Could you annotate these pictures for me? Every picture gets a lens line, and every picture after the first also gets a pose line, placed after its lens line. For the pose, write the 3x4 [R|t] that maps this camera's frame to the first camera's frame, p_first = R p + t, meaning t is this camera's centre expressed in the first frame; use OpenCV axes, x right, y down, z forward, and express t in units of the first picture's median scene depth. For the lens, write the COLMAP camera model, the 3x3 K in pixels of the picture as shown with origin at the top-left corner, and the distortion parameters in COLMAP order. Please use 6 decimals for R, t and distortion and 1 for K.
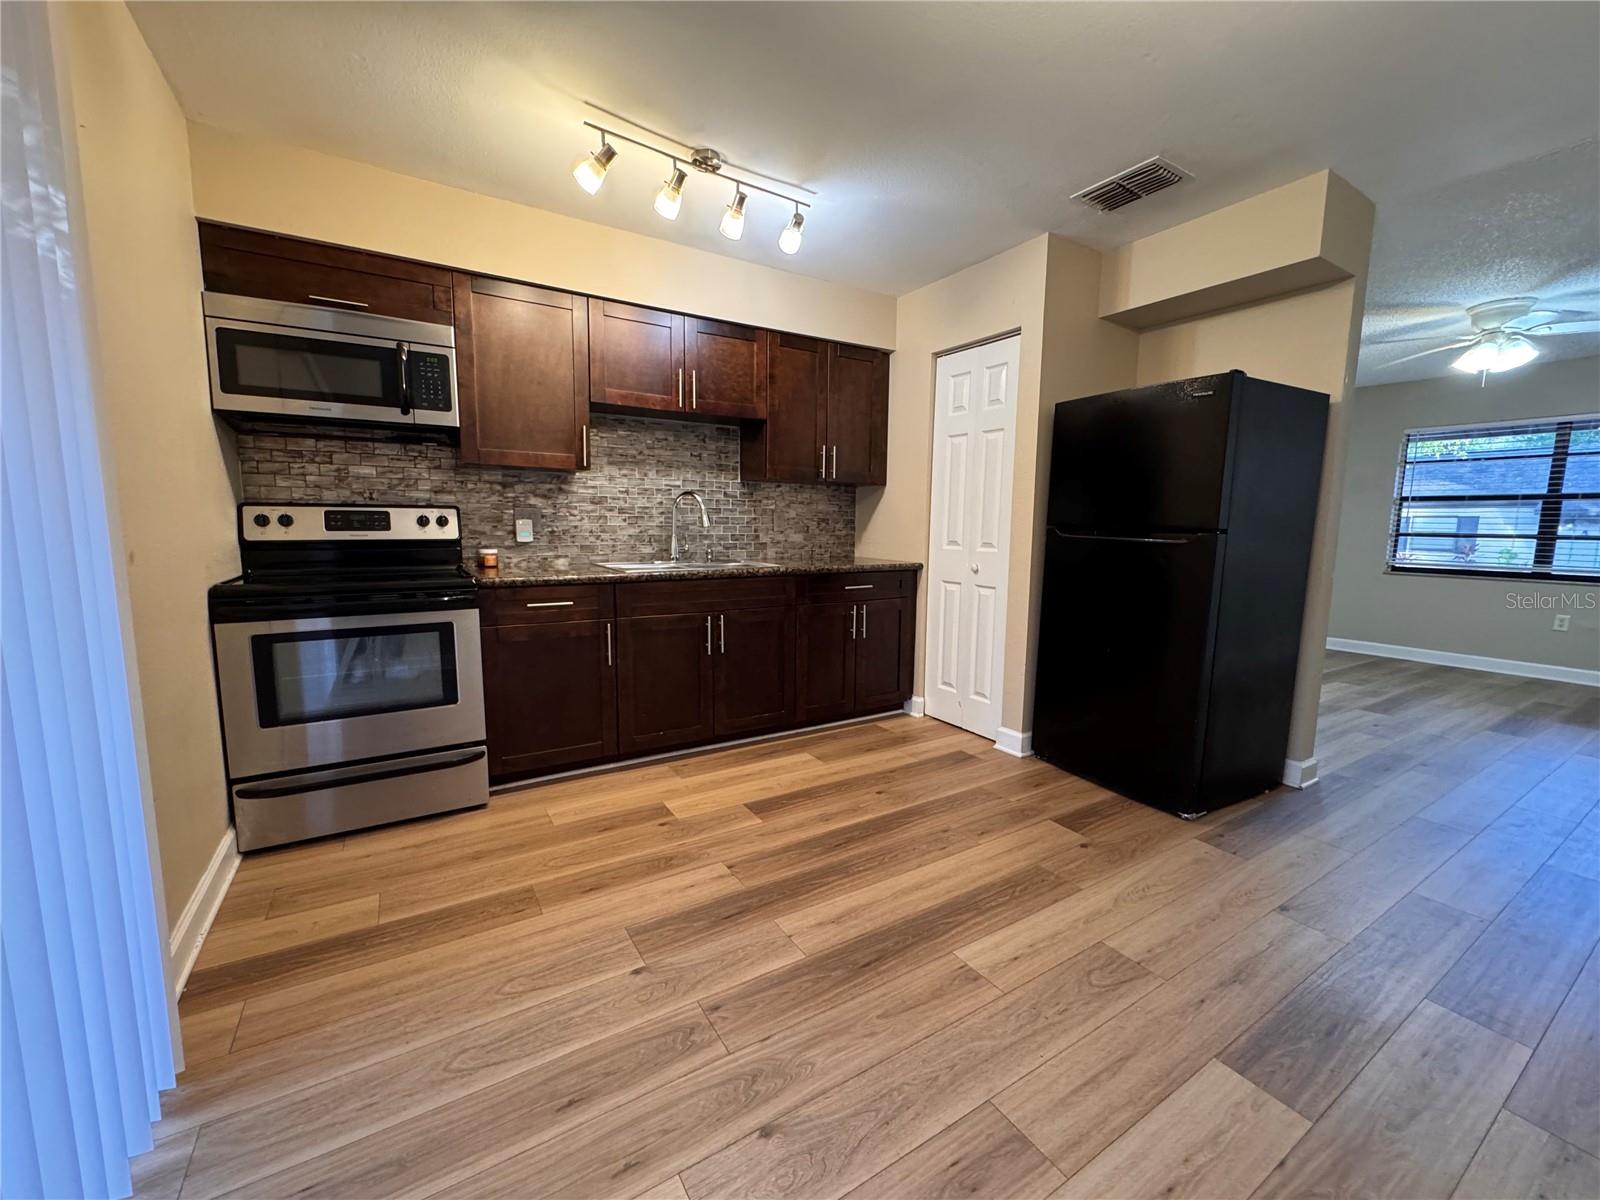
lens RADIAL K [[643.3, 0, 800.0], [0, 643.3, 600.0], [0, 0, 1]] dist [-0.001946, -0.000174]
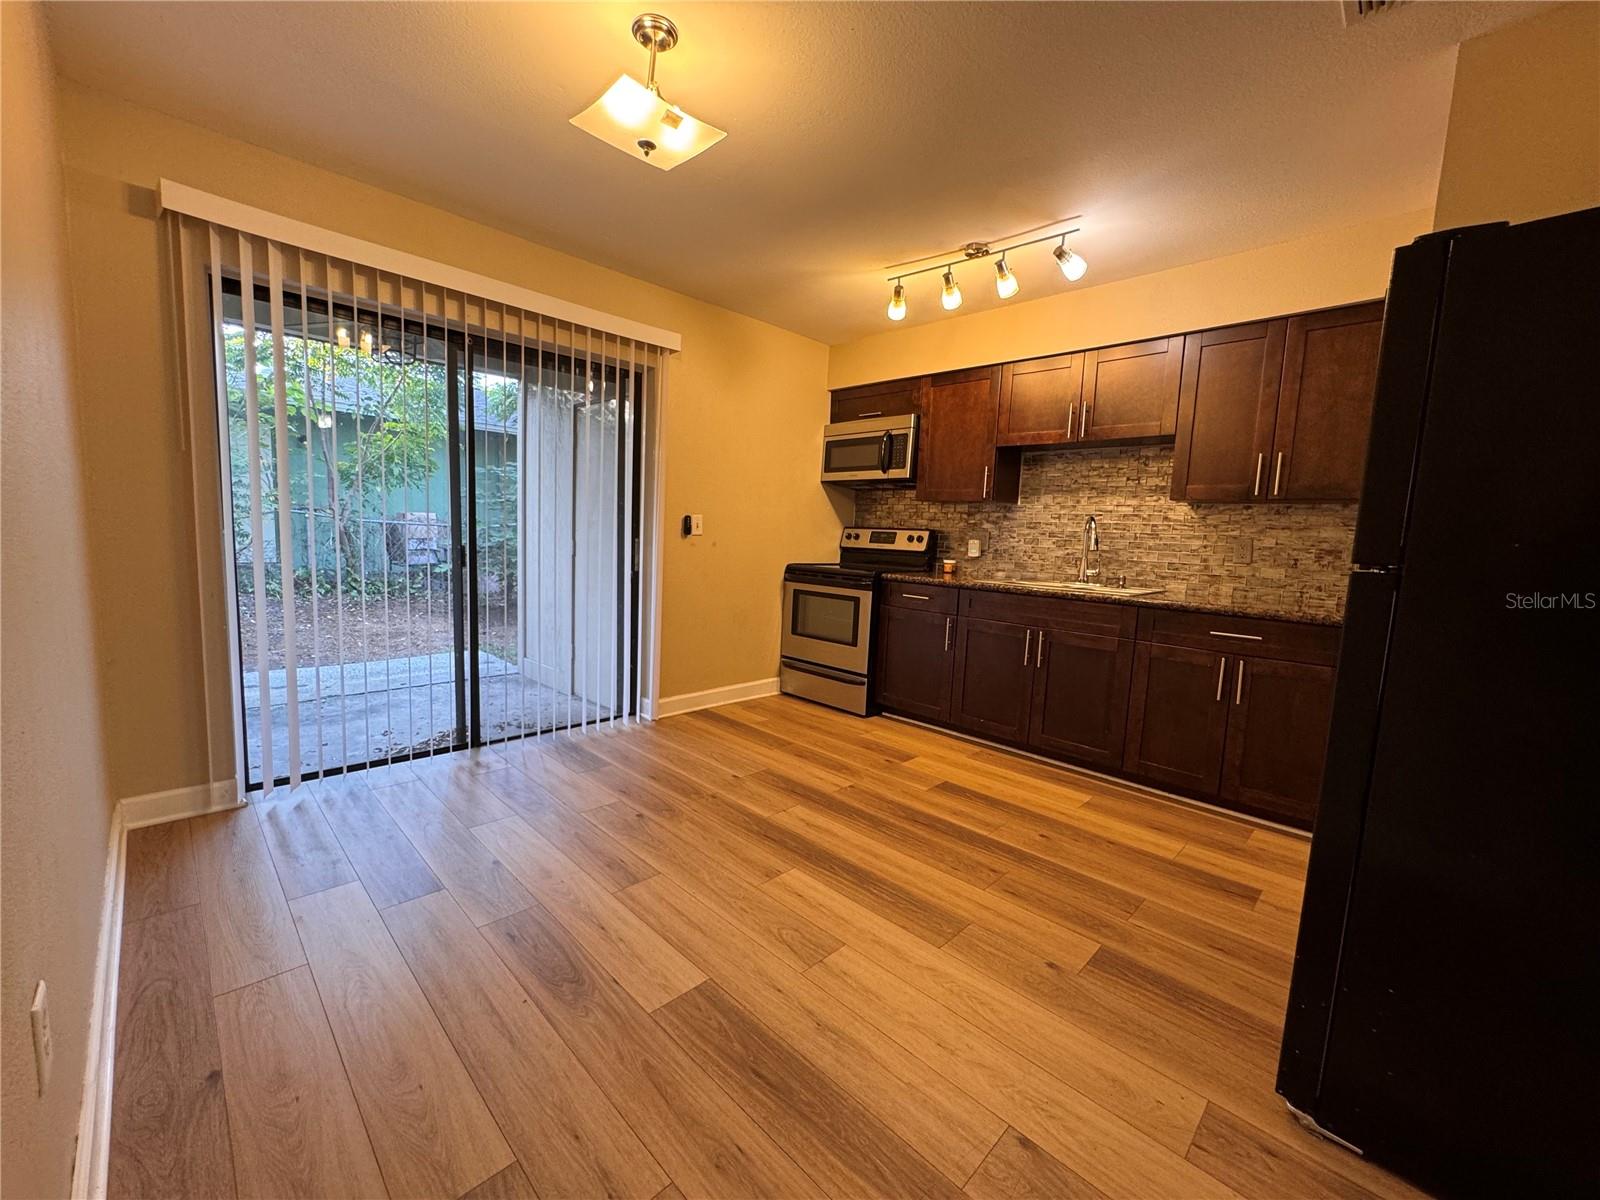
lens RADIAL K [[643.3, 0, 800.0], [0, 643.3, 600.0], [0, 0, 1]] dist [-0.001946, -0.000174]
pose [[0.228877, 0.102251, -0.968070, 0.951766], [-0.157619, 0.985238, 0.066799, -0.041750], [0.960610, 0.137298, 0.241615, 0.421159]]
